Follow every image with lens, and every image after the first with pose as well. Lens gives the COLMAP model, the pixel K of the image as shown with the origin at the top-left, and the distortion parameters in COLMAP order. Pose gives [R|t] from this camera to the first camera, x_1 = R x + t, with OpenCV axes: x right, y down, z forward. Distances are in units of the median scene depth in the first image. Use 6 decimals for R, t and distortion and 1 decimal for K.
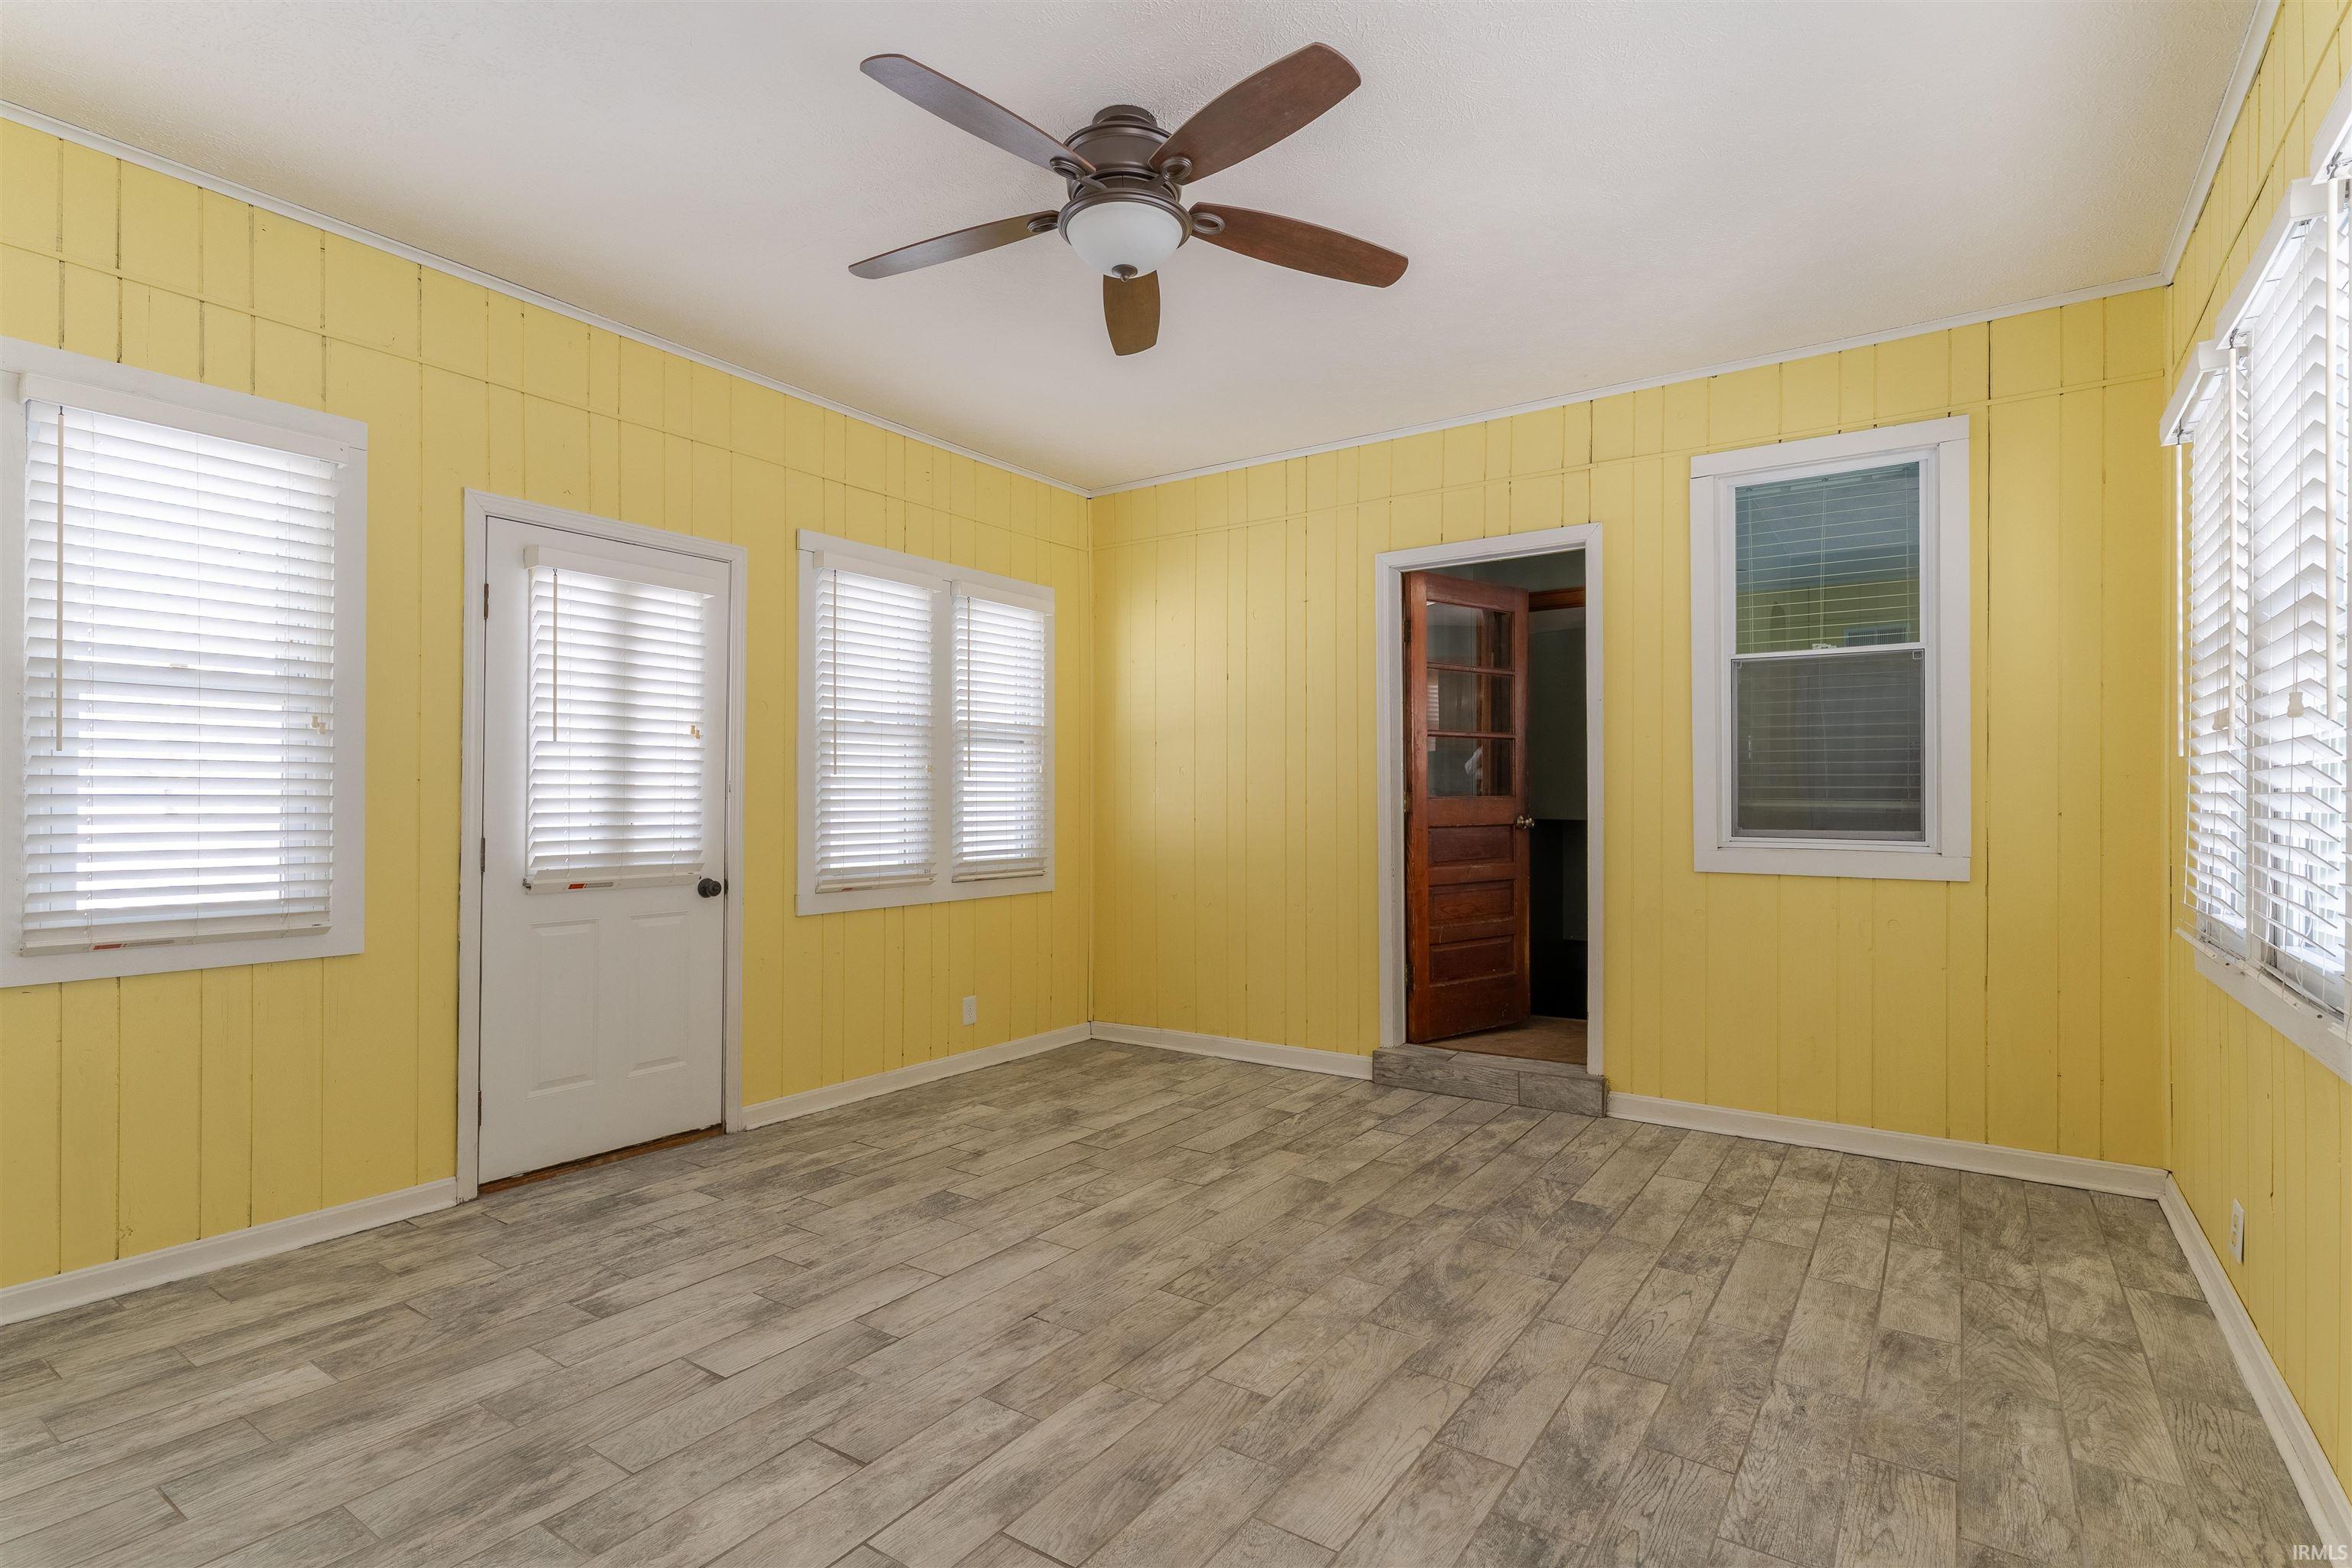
lens RADIAL K [[1141.7, 0, 1175.9], [0, 1141.7, 794.2], [0, 0, 1]] dist [-0.002190, 0.000357]
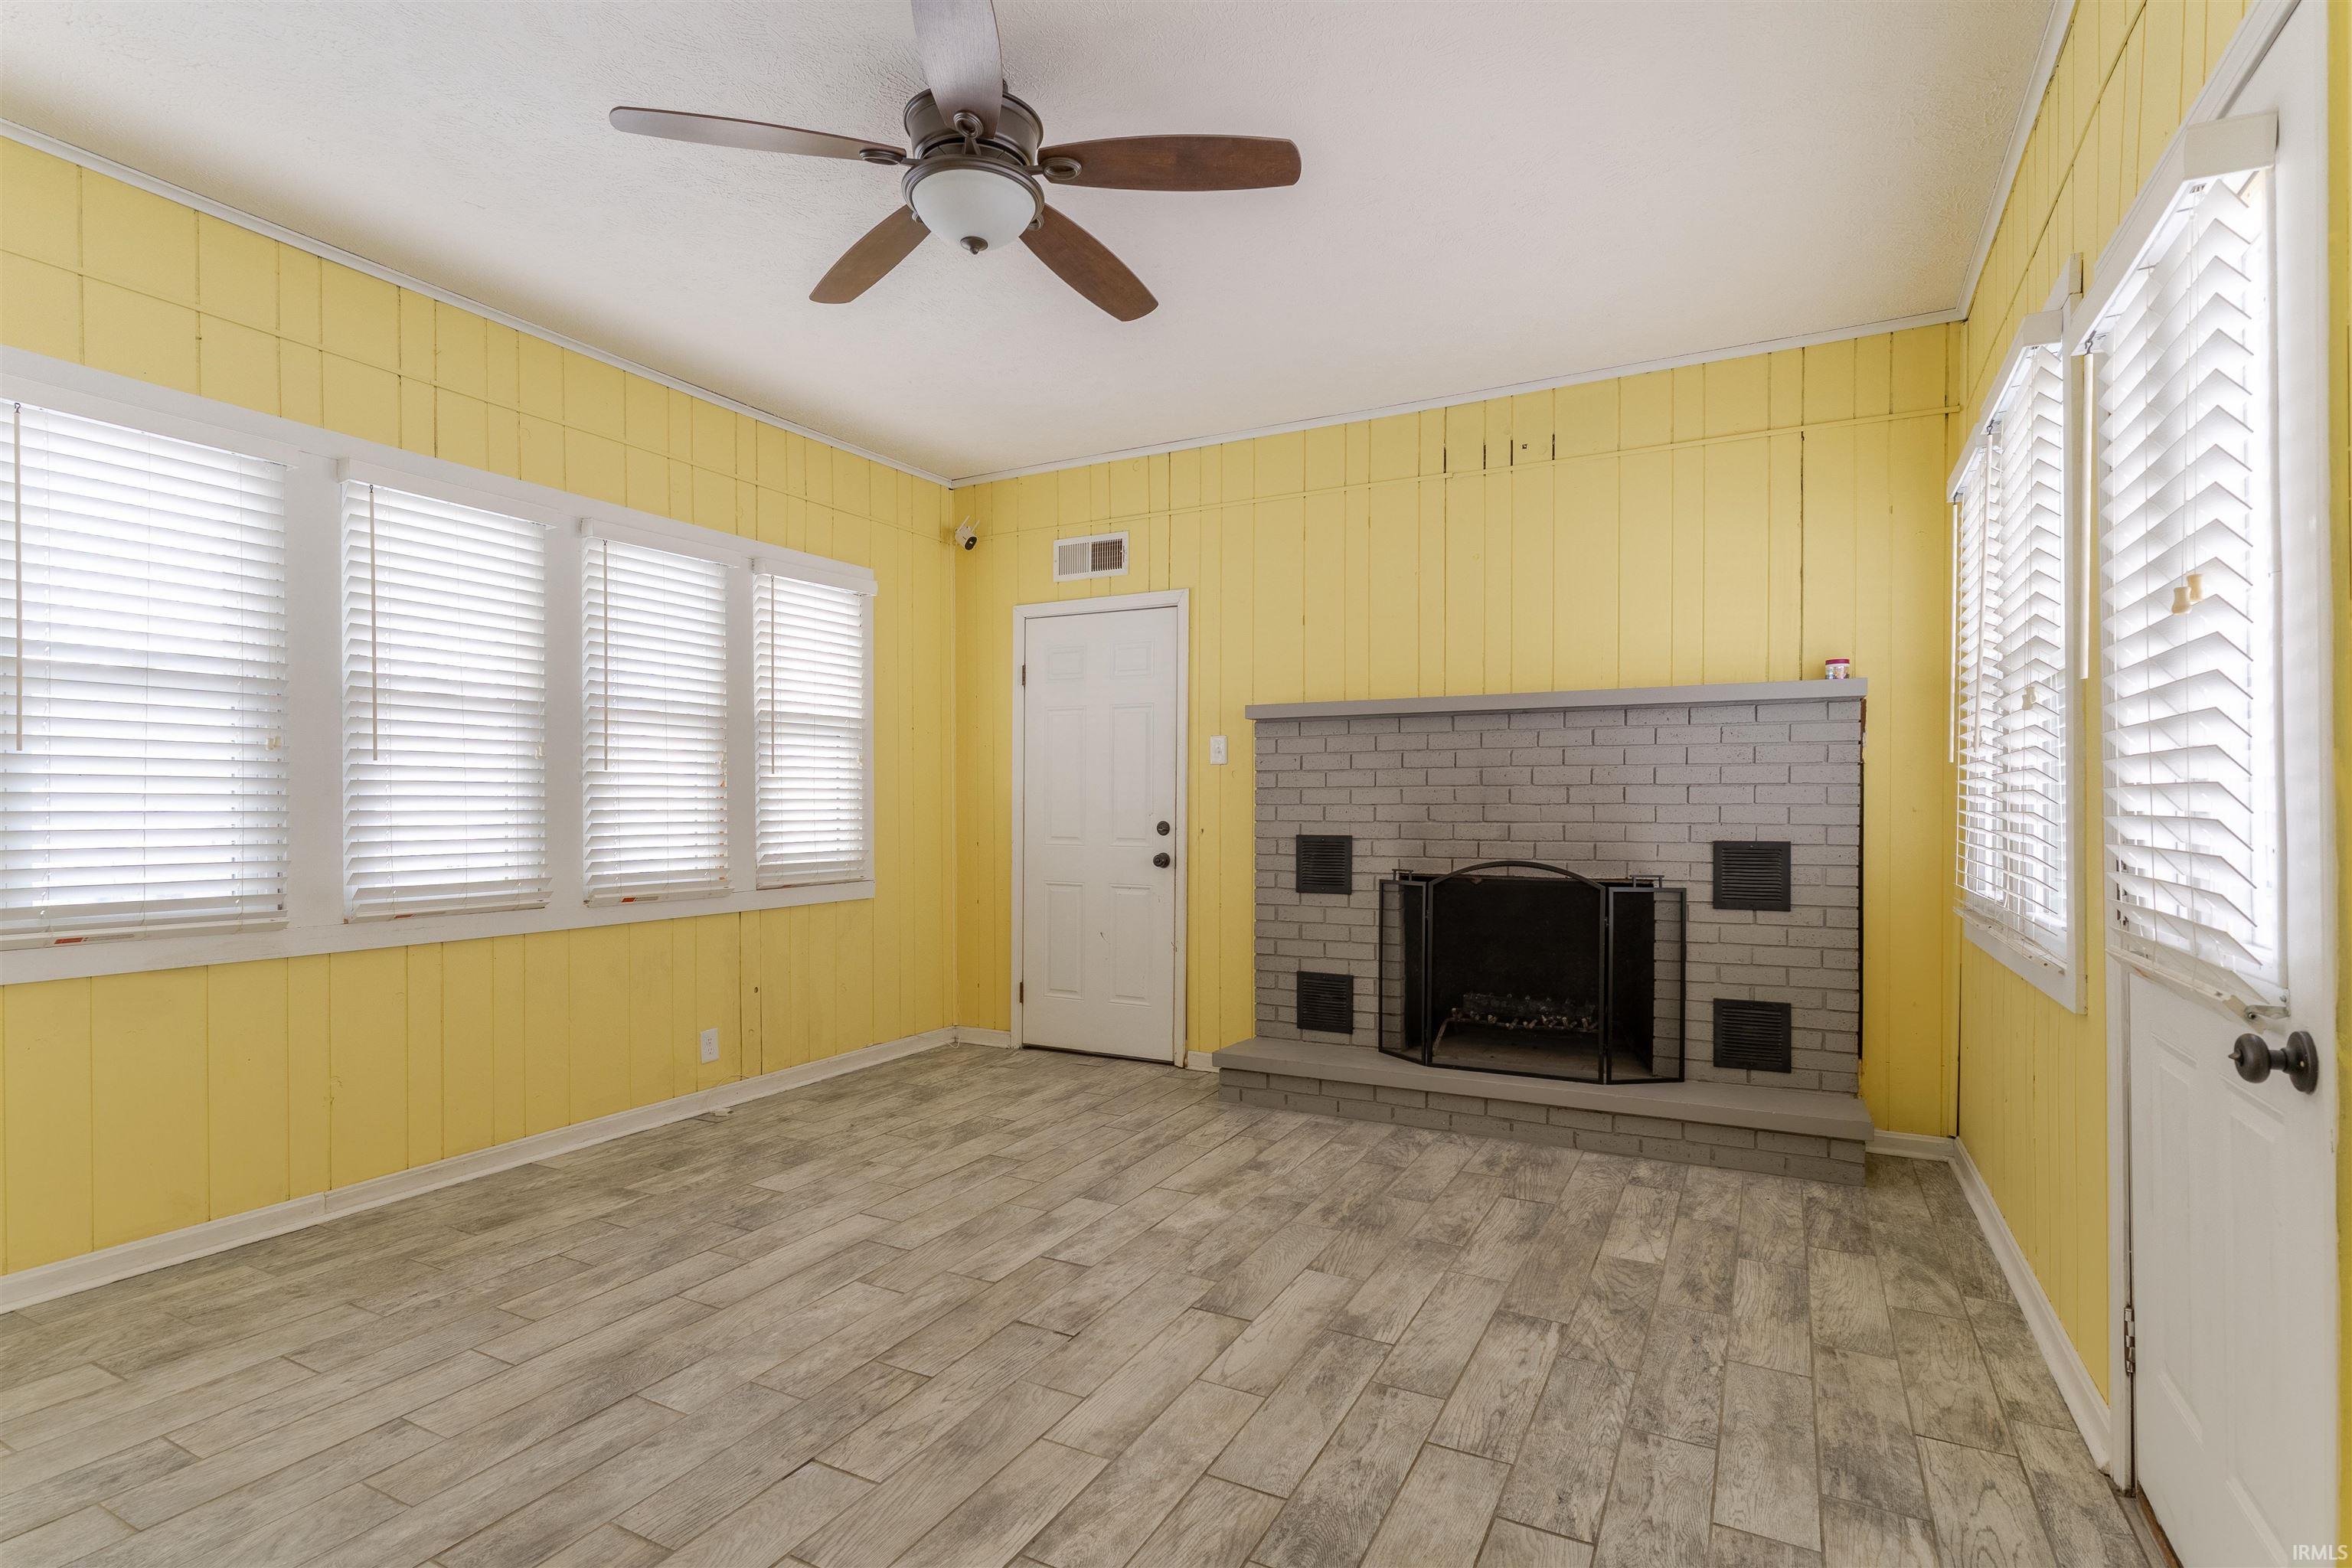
lens RADIAL K [[1141.7, 0, 1176.8], [0, 1141.7, 797.0], [0, 0, 1]] dist [-0.002190, 0.000357]
pose [[-0.992982, -0.002315, -0.118244, -0.100249], [-0.000397, 0.999868, -0.016237, 0.021595], [0.118266, -0.016076, -0.992852, 1.998182]]
